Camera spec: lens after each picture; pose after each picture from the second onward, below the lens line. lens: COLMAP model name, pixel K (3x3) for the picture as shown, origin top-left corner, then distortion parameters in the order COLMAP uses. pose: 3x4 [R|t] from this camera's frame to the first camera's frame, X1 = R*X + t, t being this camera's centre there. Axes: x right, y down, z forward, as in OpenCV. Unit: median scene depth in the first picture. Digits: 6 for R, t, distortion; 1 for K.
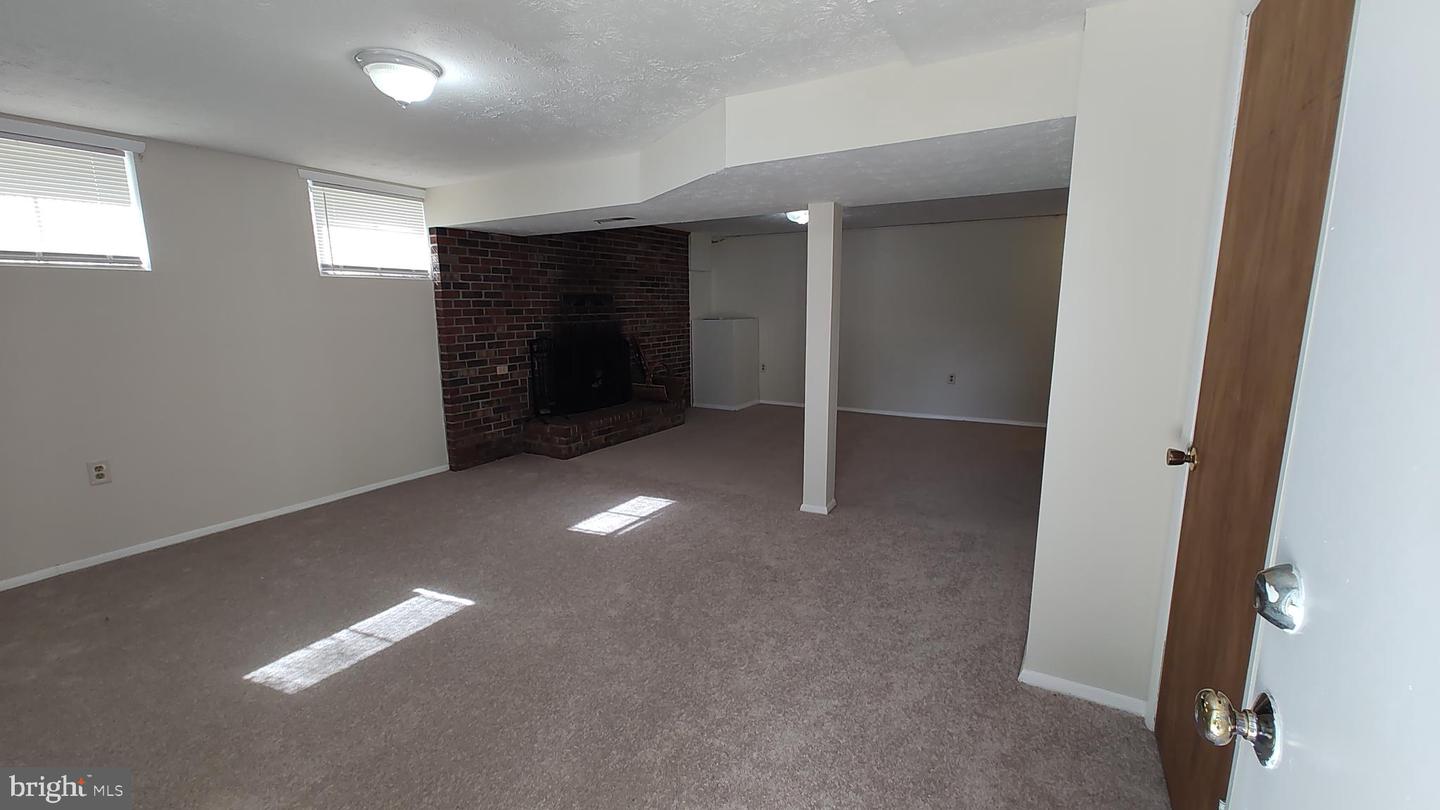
lens RADIAL K [[595.4, 0, 720.0], [0, 595.4, 405.0], [0, 0, 1]] dist [-0.002492, 0.007846]
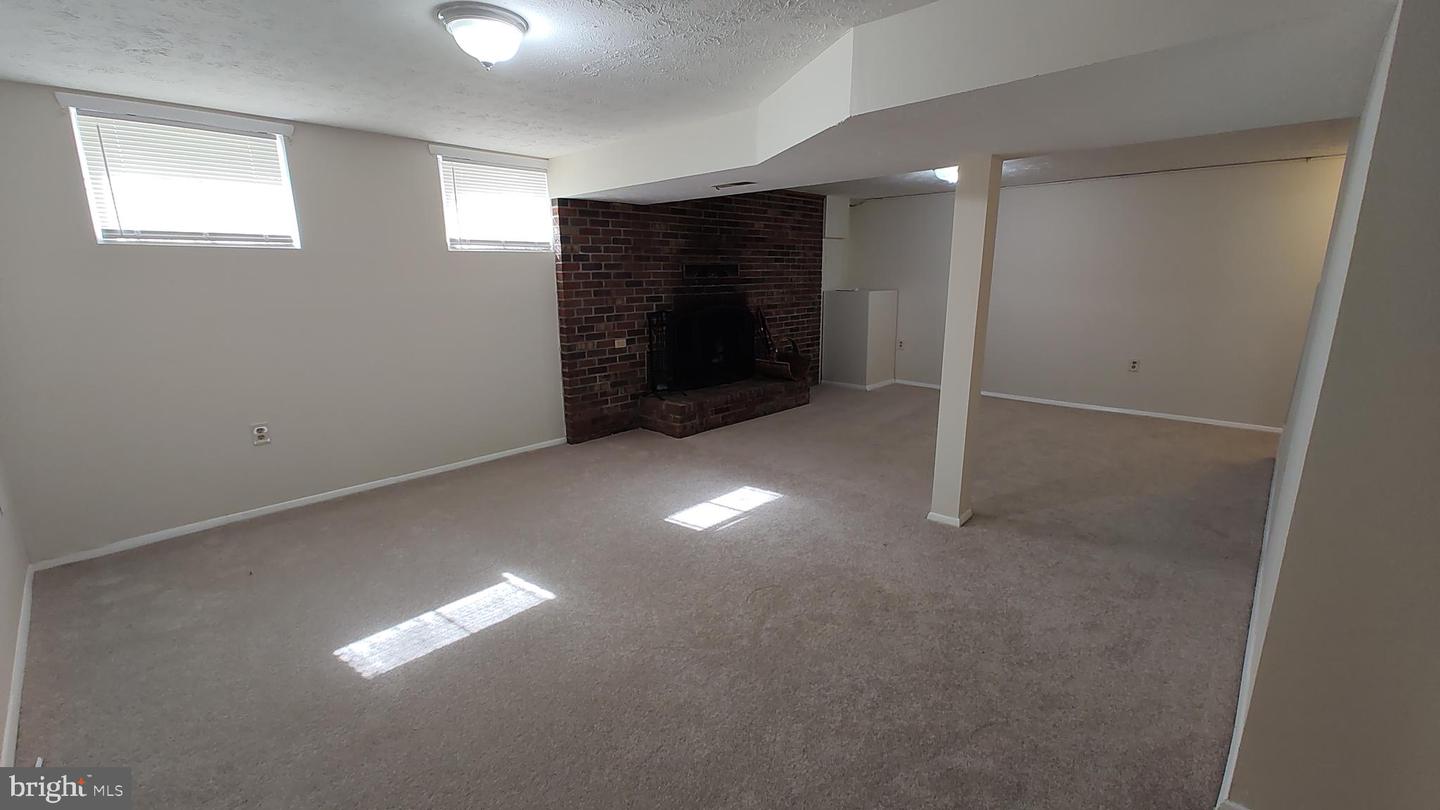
lens RADIAL K [[596.9, 0, 724.2], [0, 596.9, 400.1], [0, 0, 1]] dist [-0.021091, 0.020857]
pose [[0.973683, 0.046305, -0.223152, 0.025177], [-0.036091, 0.998115, 0.049638, -0.021145], [0.225029, -0.040278, 0.973519, 0.079657]]
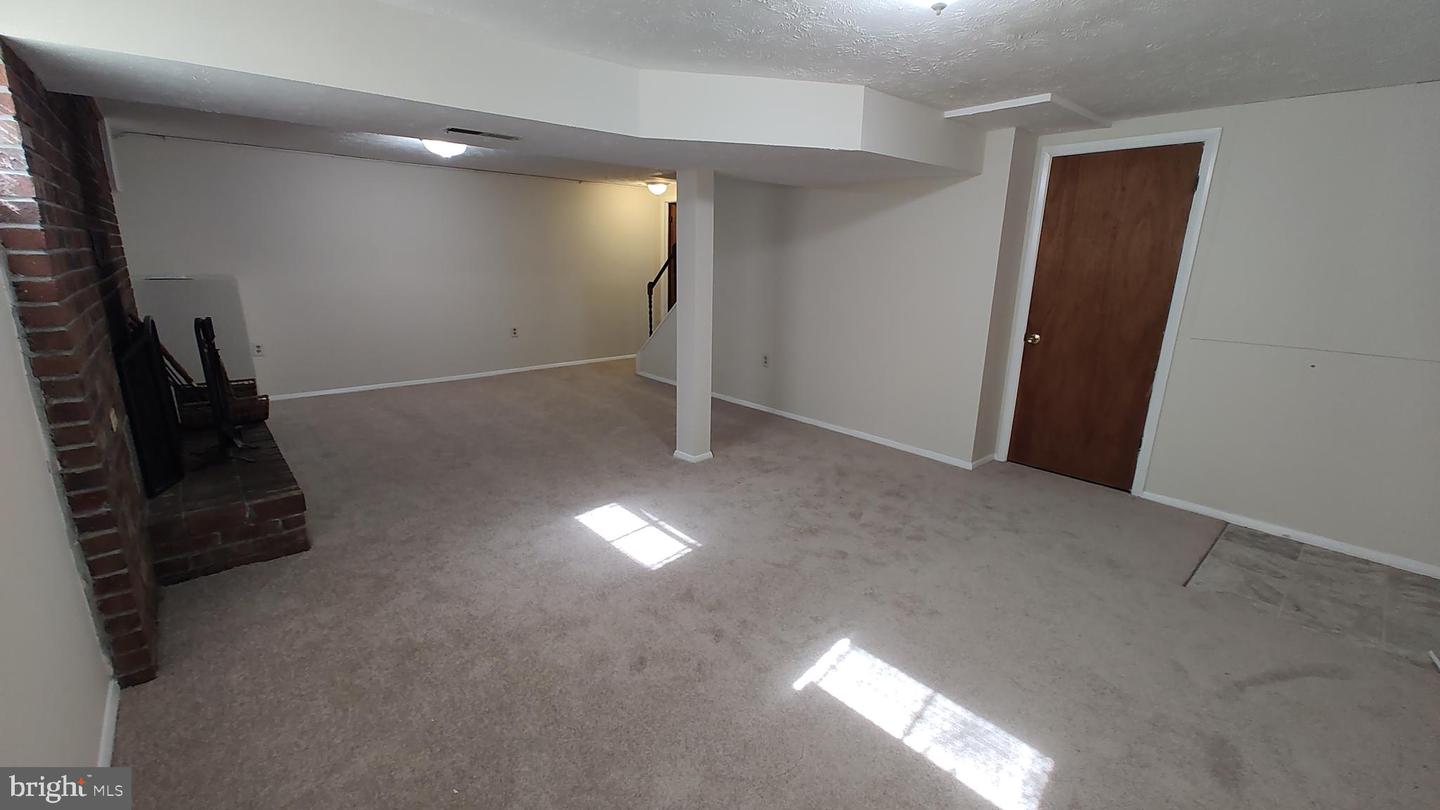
lens RADIAL K [[595.4, 0, 720.0], [0, 595.4, 405.0], [0, 0, 1]] dist [-0.002492, 0.007846]
pose [[0.313672, -0.222757, 0.923033, -0.635315], [0.136495, 0.972575, 0.188328, -0.091002], [-0.939670, 0.066916, 0.335475, 0.470756]]
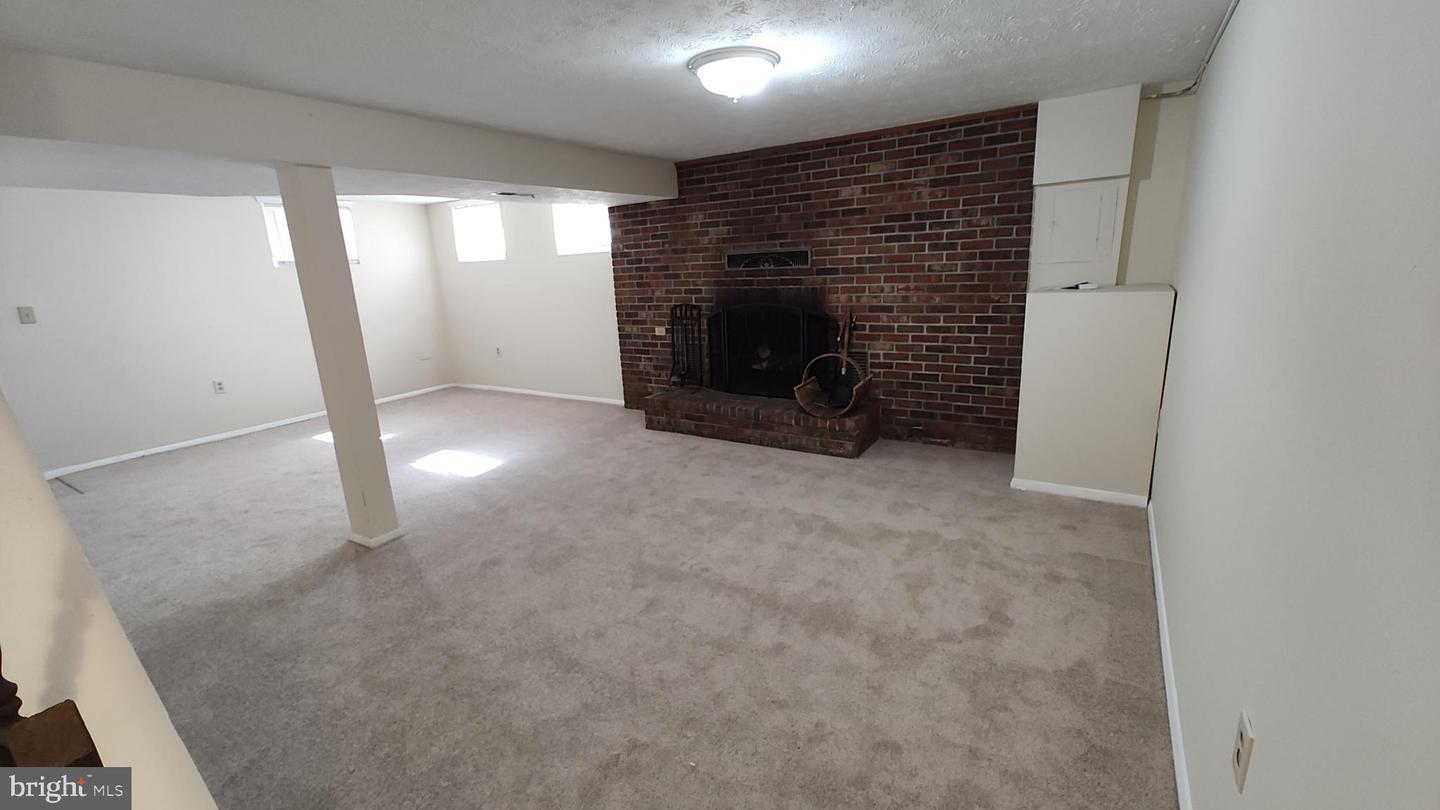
lens RADIAL K [[595.4, 0, 720.0], [0, 595.4, 405.0], [0, 0, 1]] dist [-0.002492, 0.007846]
pose [[-0.036337, 0.239610, -0.970189, 0.719236], [-0.124869, 0.962133, 0.242297, -0.209970], [0.991508, 0.129951, -0.005041, 1.160941]]
